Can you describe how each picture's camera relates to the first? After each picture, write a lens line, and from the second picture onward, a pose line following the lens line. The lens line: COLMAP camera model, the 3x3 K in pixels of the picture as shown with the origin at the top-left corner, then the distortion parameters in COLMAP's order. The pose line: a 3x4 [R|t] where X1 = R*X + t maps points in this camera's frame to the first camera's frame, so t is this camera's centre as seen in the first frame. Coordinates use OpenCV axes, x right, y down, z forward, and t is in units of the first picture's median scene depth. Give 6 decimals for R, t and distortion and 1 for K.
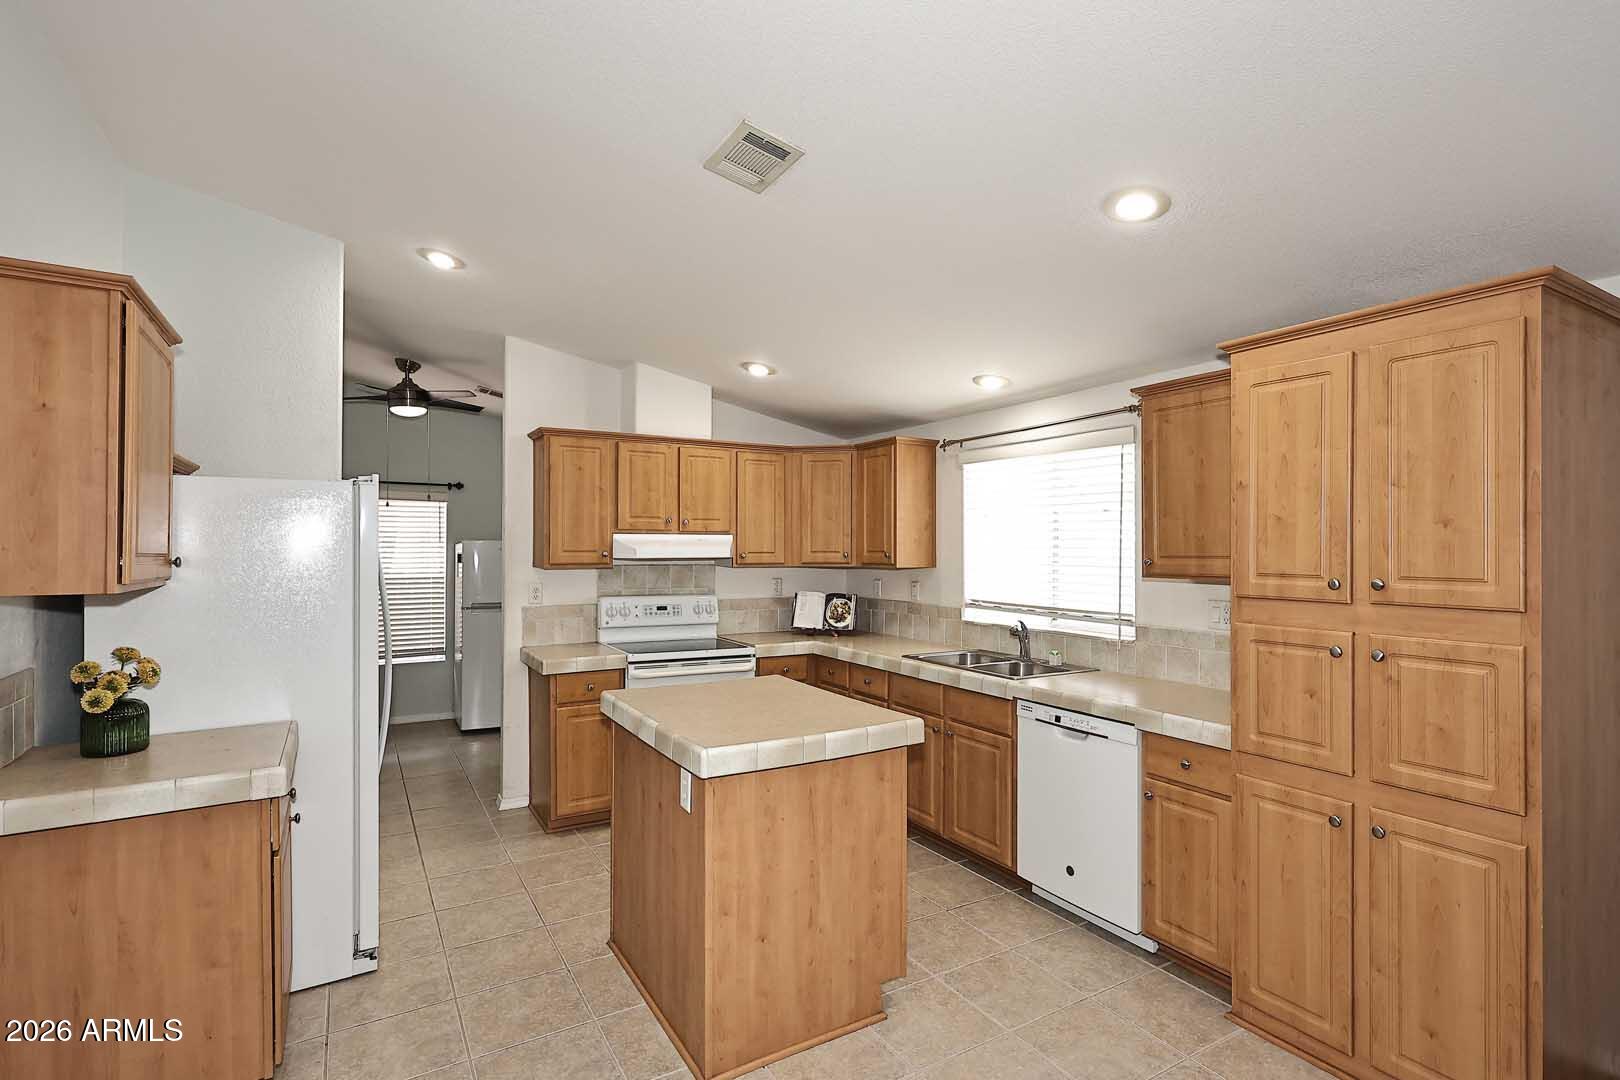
lens RADIAL K [[781.6, 0, 811.8], [0, 781.6, 546.0], [0, 0, 1]] dist [0.006579, 0.000144]
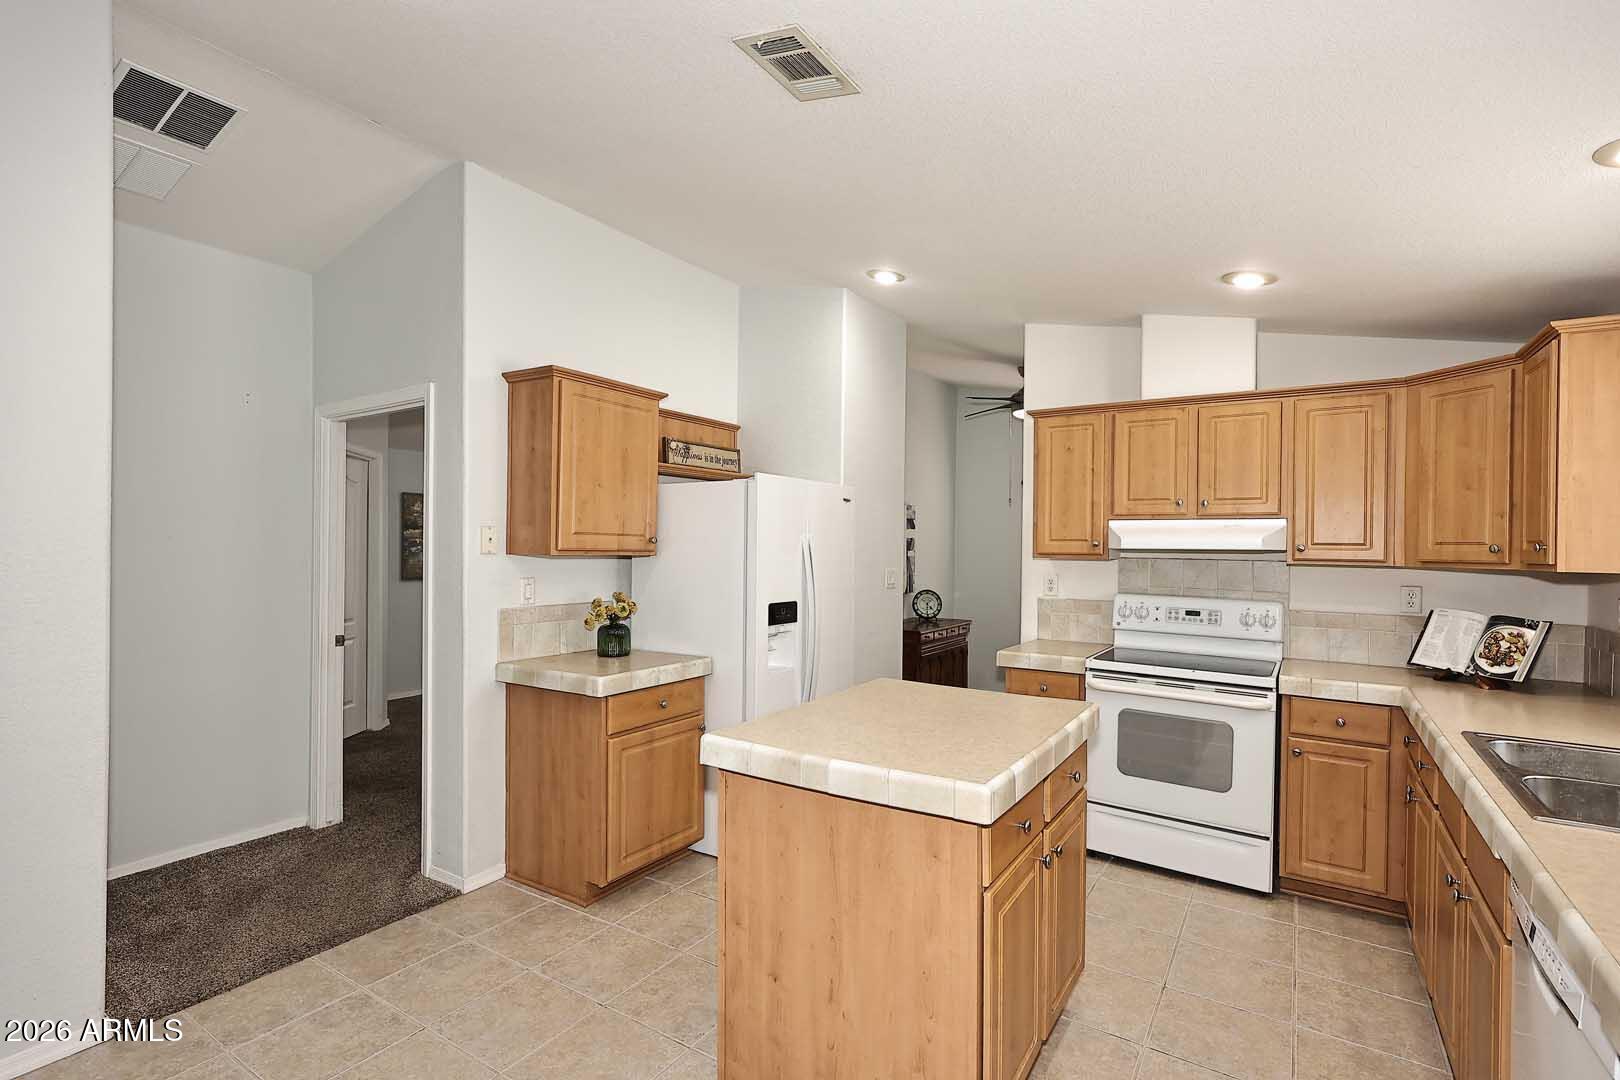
lens RADIAL K [[749.4, 0, 811.0], [0, 749.4, 540.0], [0, 0, 1]] dist [-0.001626, -0.000054]
pose [[0.441163, -0.001393, -0.897426, 0.332161], [-0.009340, 0.999938, -0.006143, 0.013688], [0.897378, 0.011093, 0.441122, 0.322261]]
